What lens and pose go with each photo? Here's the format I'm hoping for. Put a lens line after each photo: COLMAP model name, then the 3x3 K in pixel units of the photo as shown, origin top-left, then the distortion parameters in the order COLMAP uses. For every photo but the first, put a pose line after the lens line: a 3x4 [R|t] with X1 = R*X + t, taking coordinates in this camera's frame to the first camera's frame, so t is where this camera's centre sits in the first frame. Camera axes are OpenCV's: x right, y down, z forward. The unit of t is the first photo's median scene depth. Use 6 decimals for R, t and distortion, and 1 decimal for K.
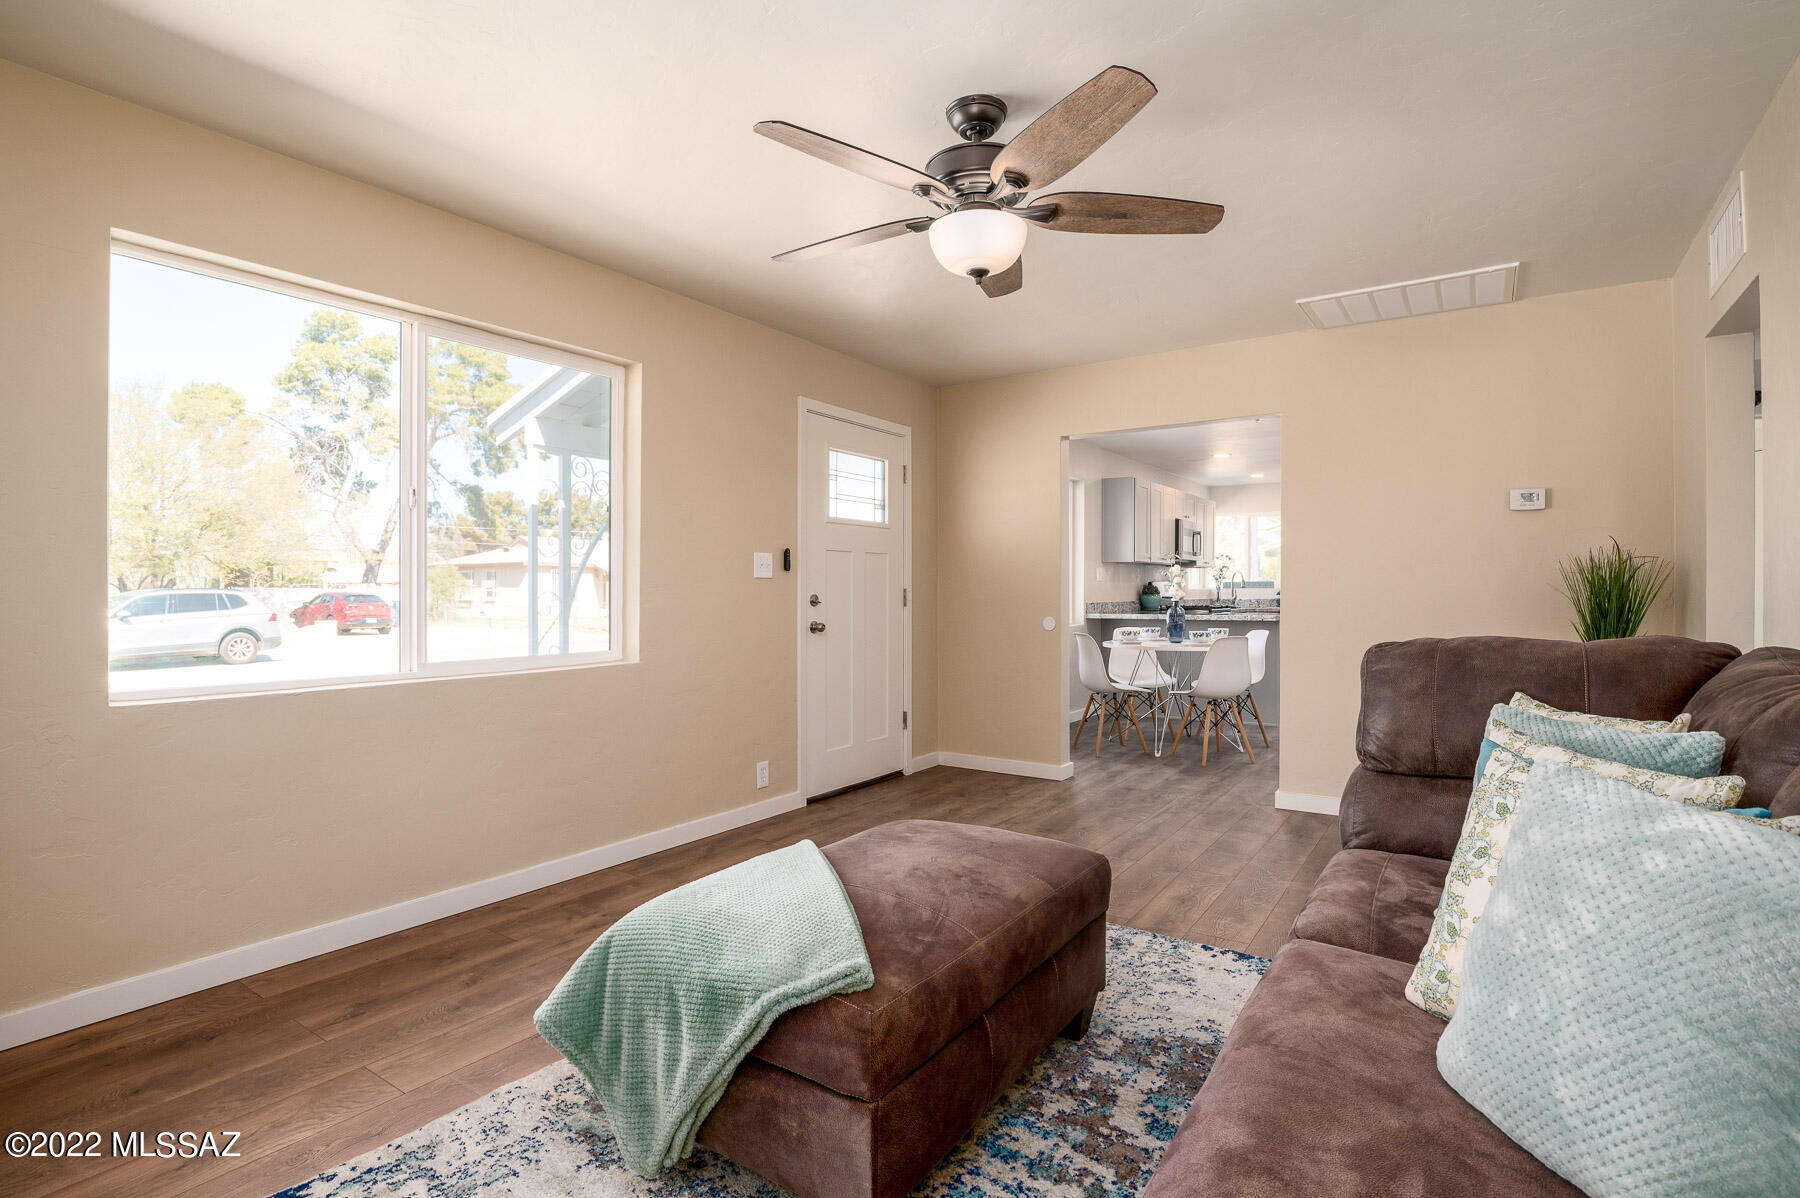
lens RADIAL K [[883.0, 0, 900.4], [0, 883.0, 593.7], [0, 0, 1]] dist [-0.031362, 0.001435]
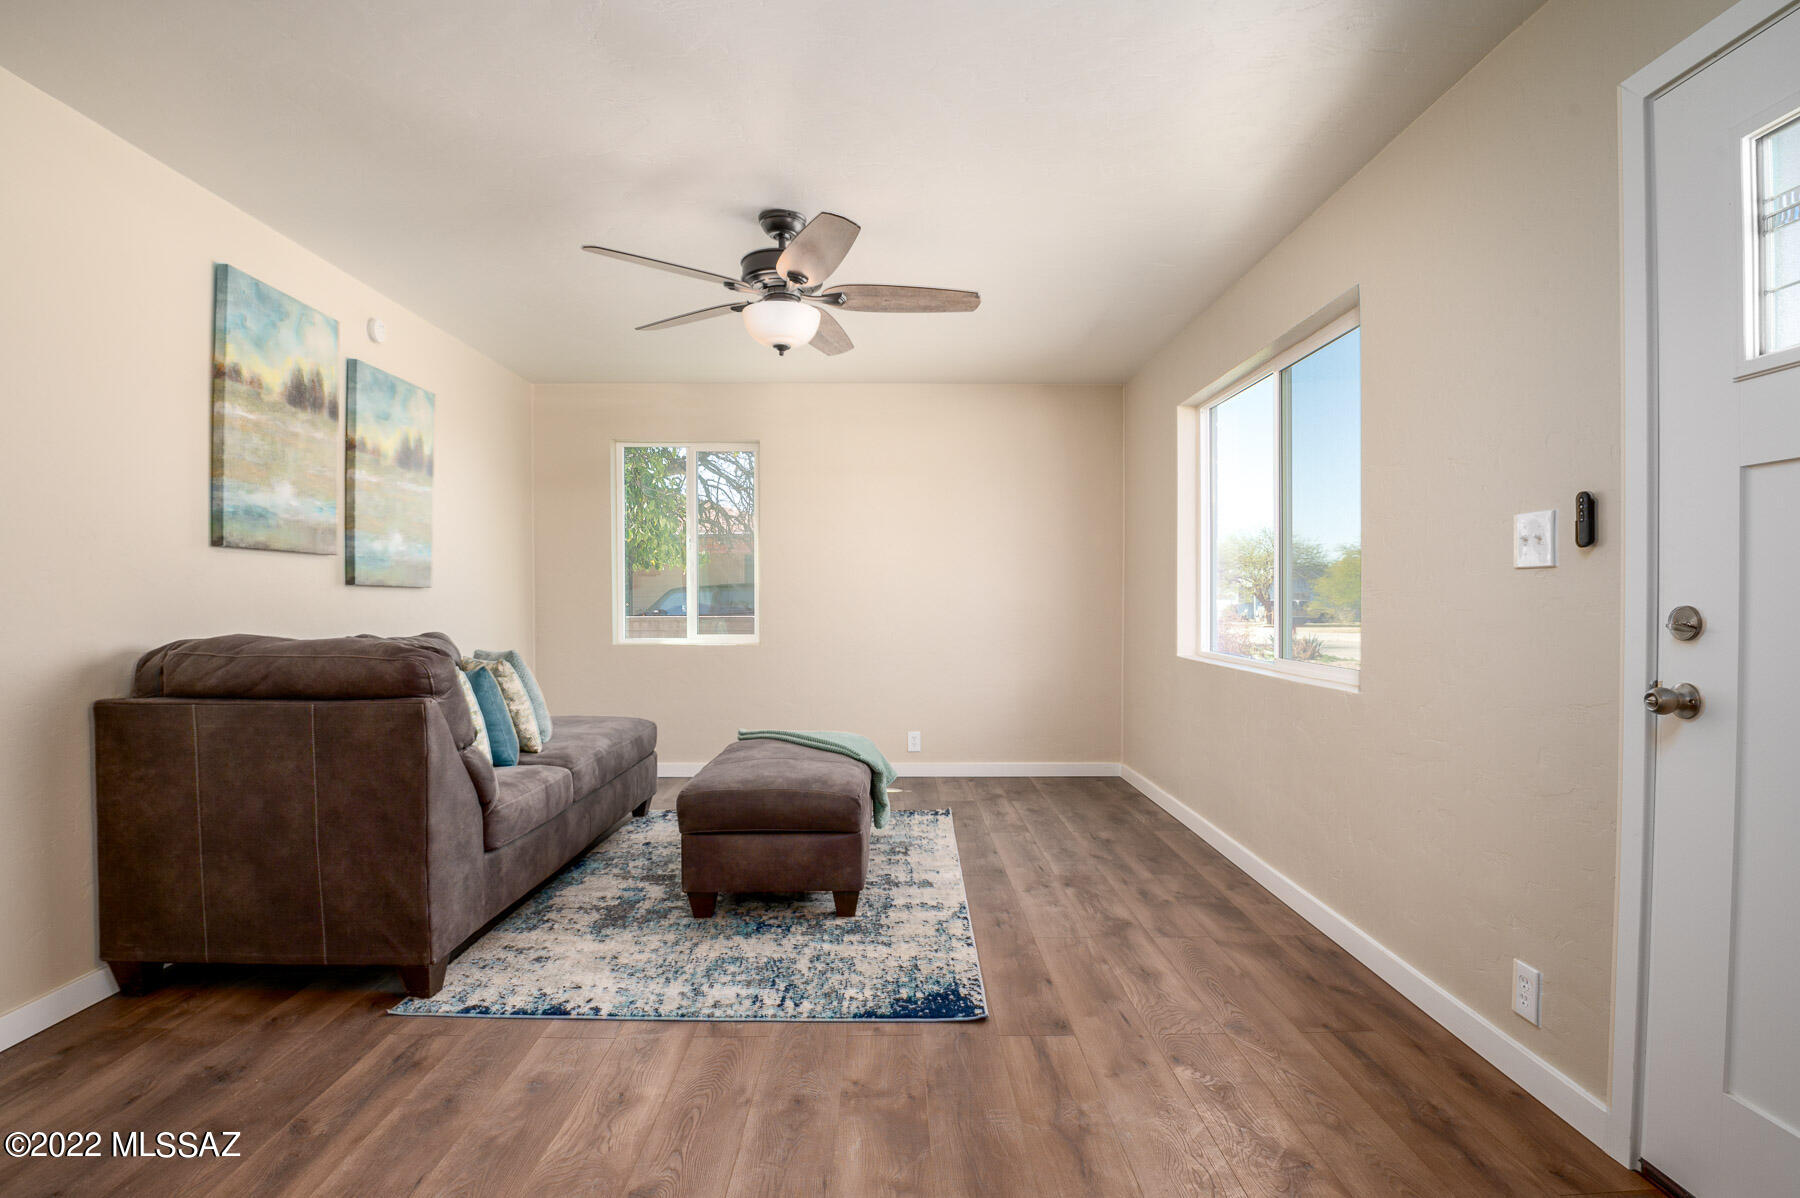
lens RADIAL K [[883.0, 0, 902.5], [0, 883.0, 601.2], [0, 0, 1]] dist [-0.031362, 0.001435]
pose [[-0.821186, 0.004028, -0.570647, 0.498362], [-0.001102, 0.999962, 0.008646, -0.005565], [0.570660, 0.007729, -0.821150, 1.581613]]
